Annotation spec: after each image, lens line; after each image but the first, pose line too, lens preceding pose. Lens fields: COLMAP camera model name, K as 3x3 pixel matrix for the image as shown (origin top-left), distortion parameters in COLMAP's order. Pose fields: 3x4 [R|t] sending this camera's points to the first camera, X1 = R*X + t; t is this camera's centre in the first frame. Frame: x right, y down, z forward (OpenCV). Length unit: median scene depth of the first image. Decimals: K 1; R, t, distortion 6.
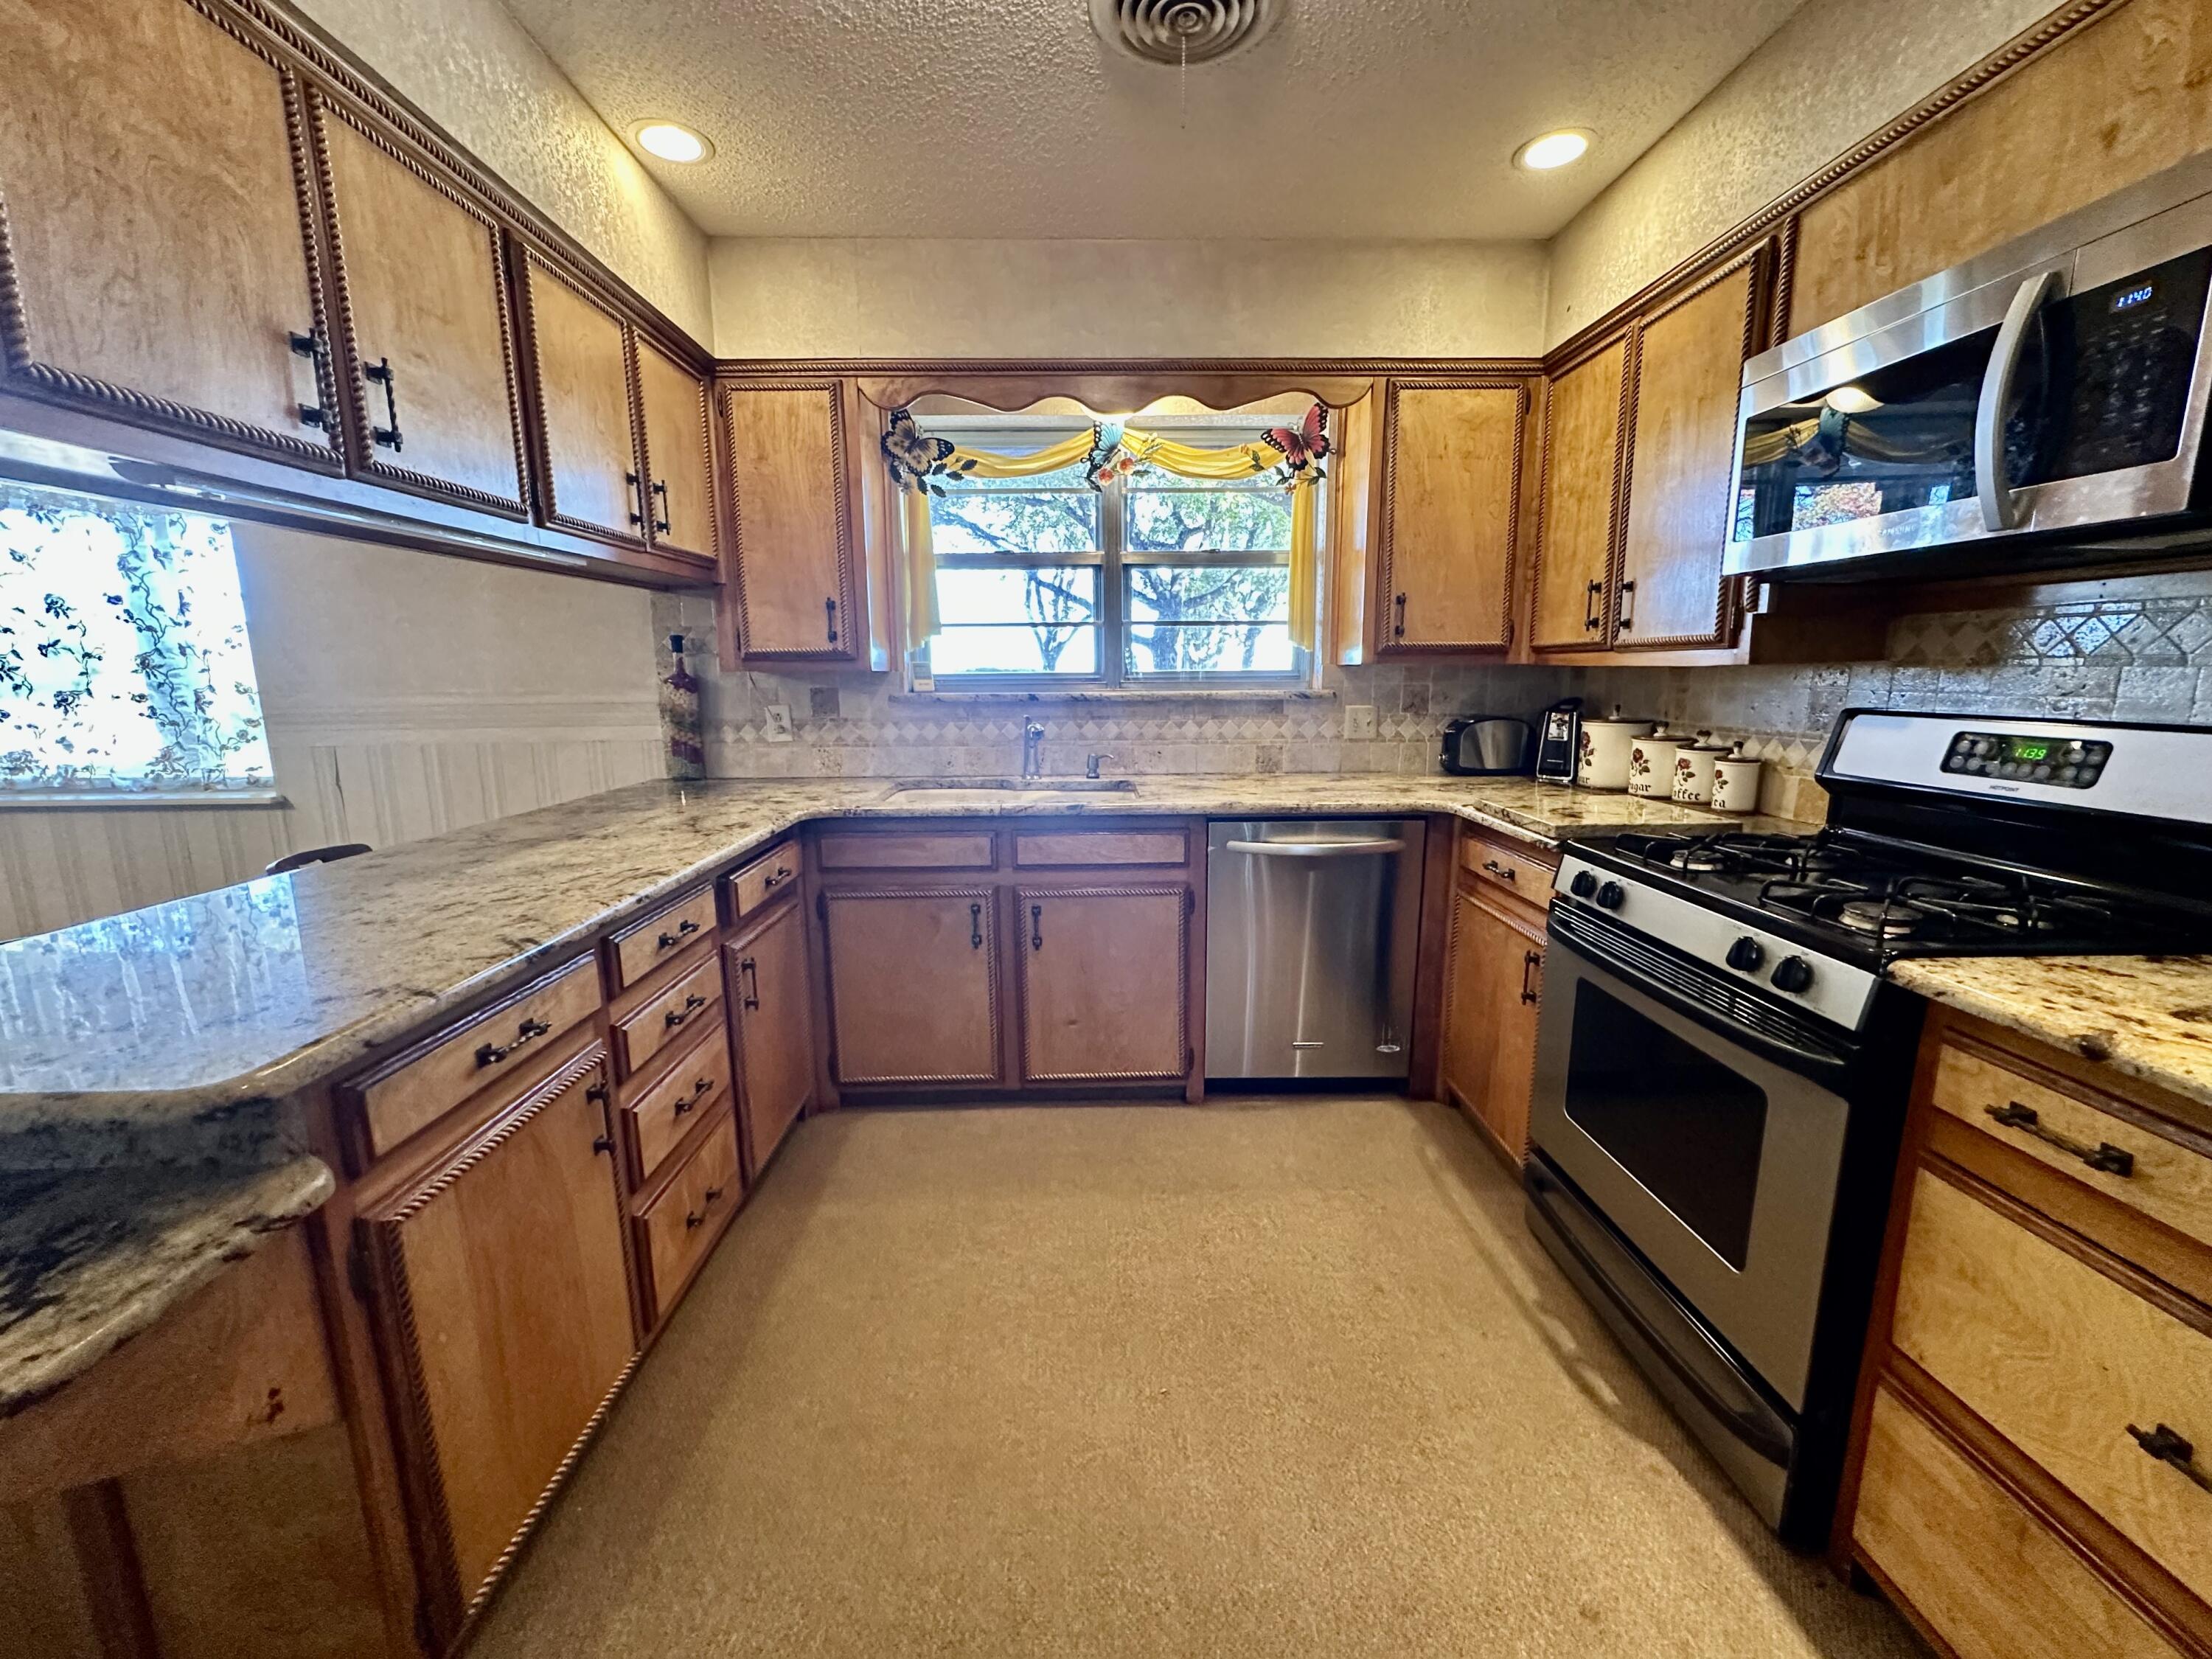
lens RADIAL K [[882.0, 0, 1102.8], [0, 882.0, 832.8], [0, 0, 1]] dist [0.001150, 0.000191]
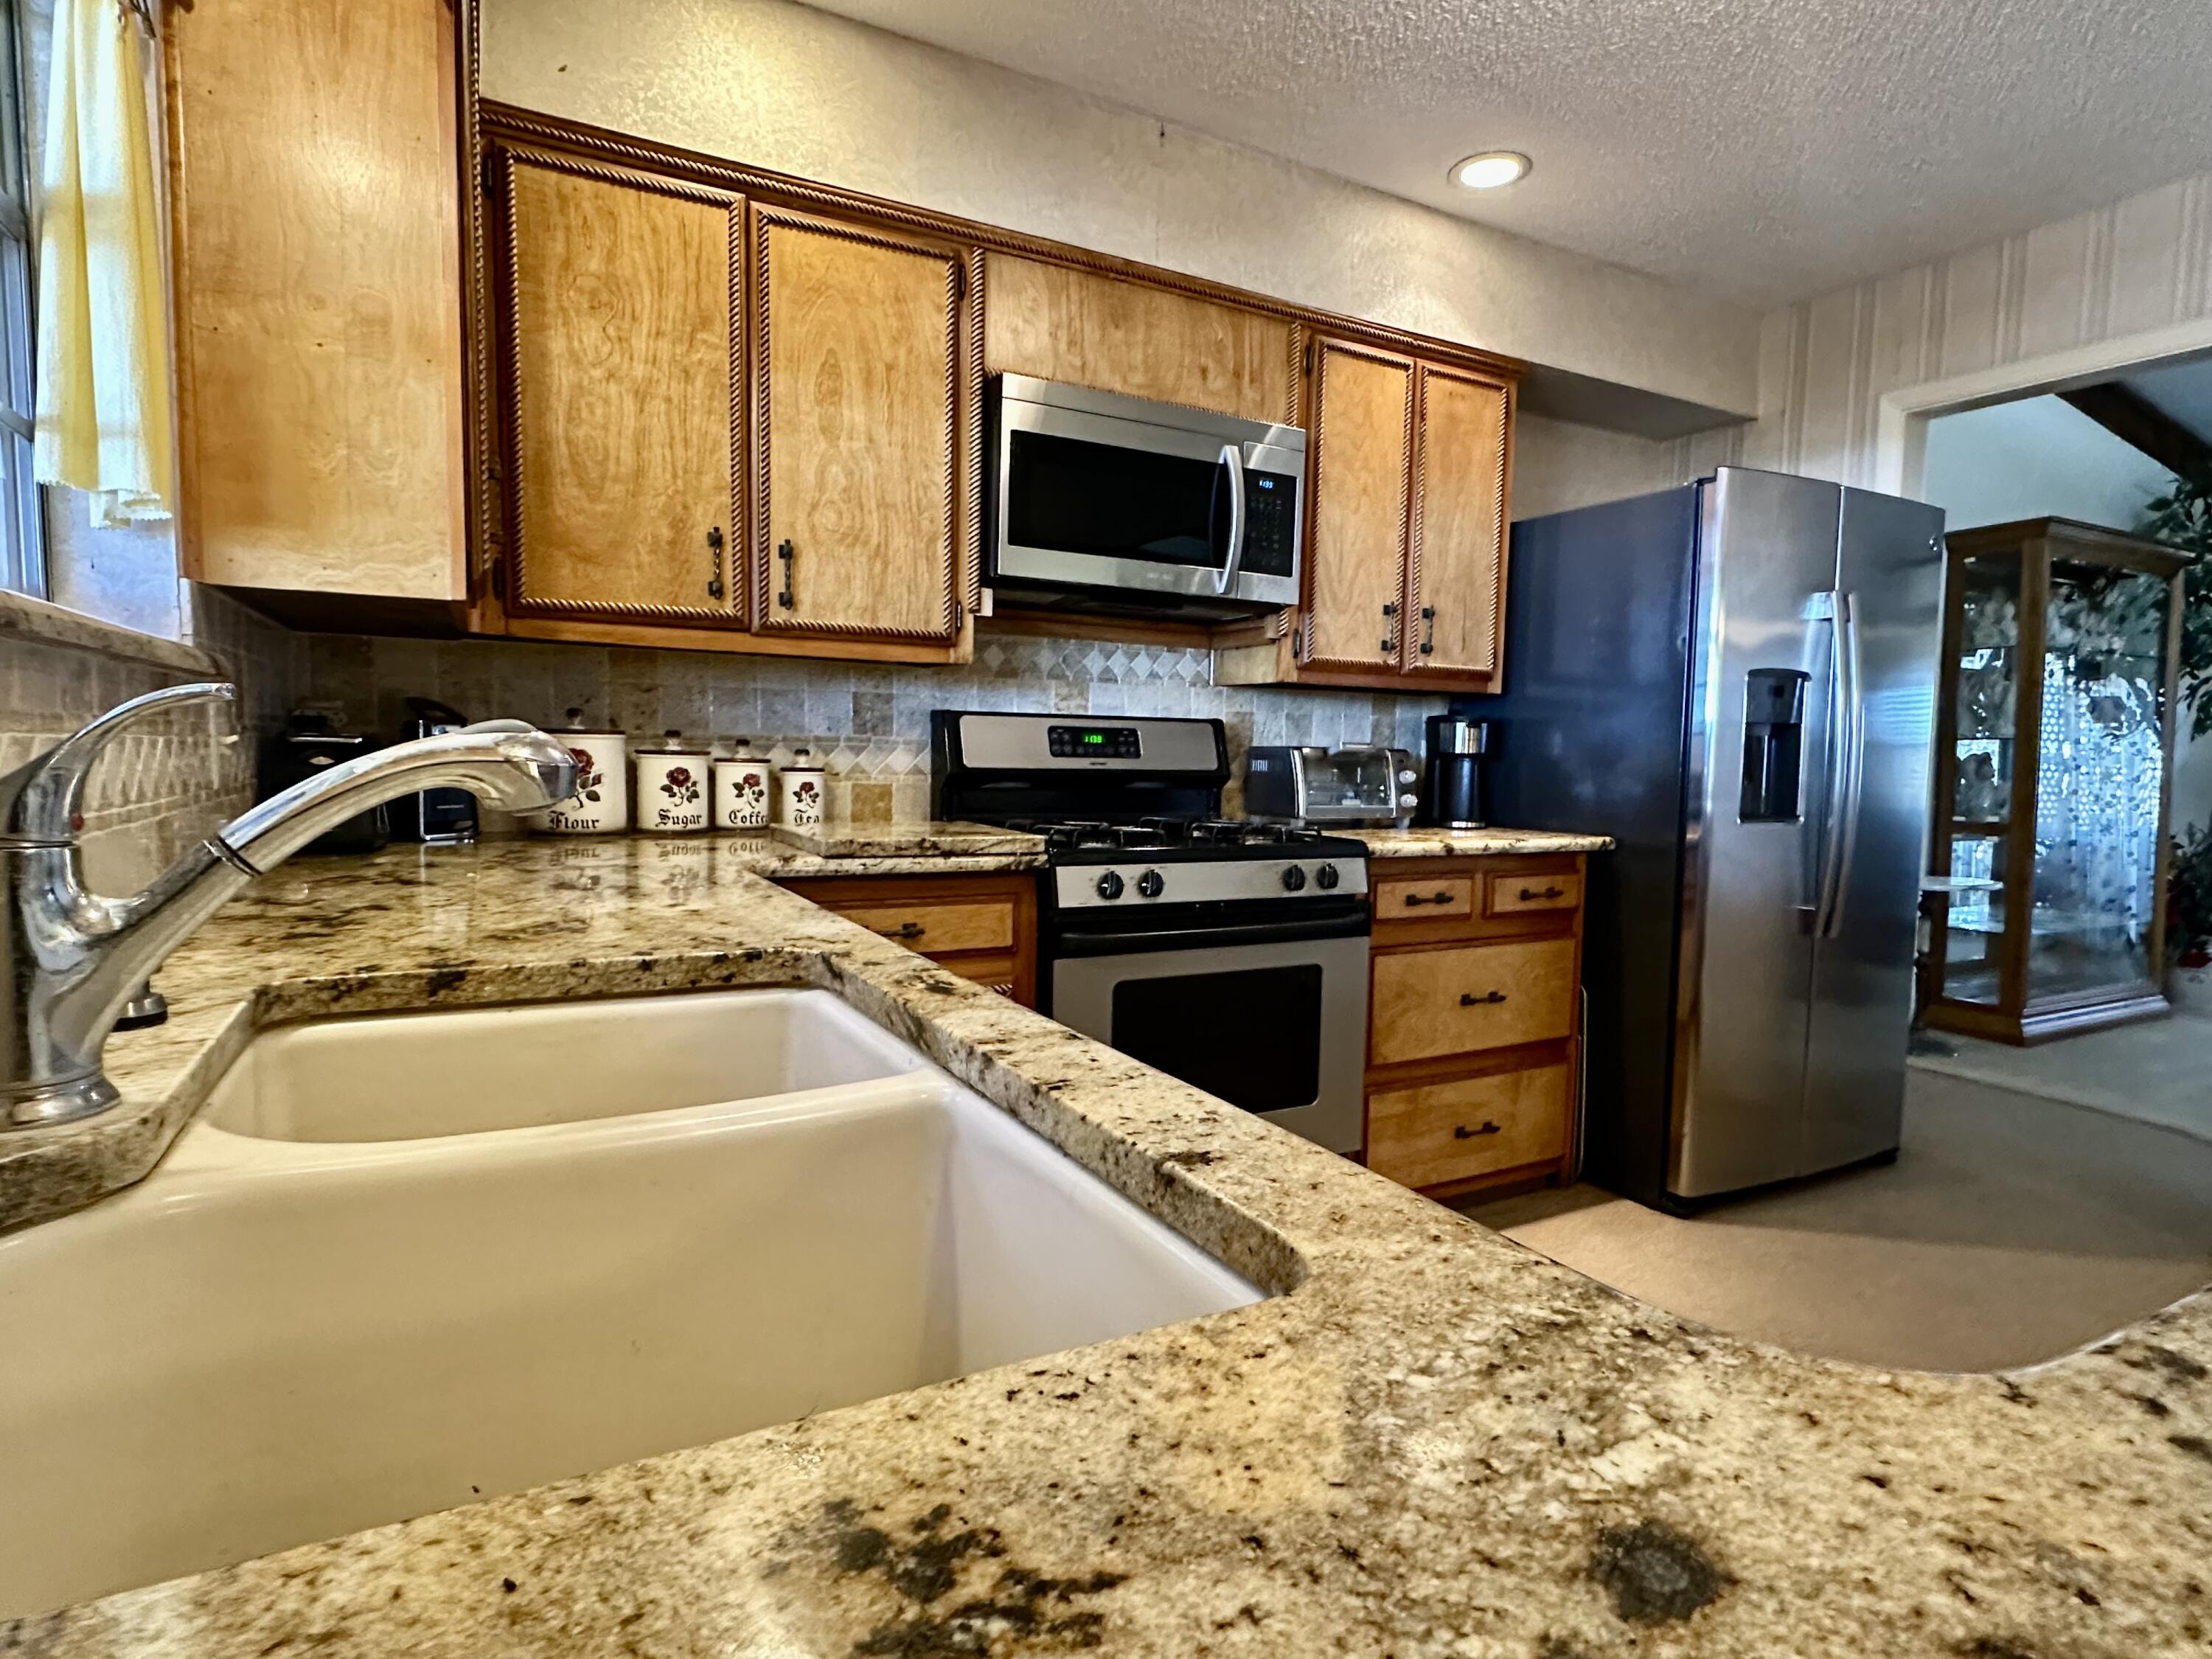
lens RADIAL K [[1194.9, 0, 1109.7], [0, 1194.9, 827.1], [0, 0, 1]] dist [0.003485, -0.000198]
pose [[-0.468113, -0.065309, 0.881252, -0.604109], [0.143856, 0.978330, 0.148918, -0.204066], [-0.871880, 0.196484, -0.448574, 1.631869]]
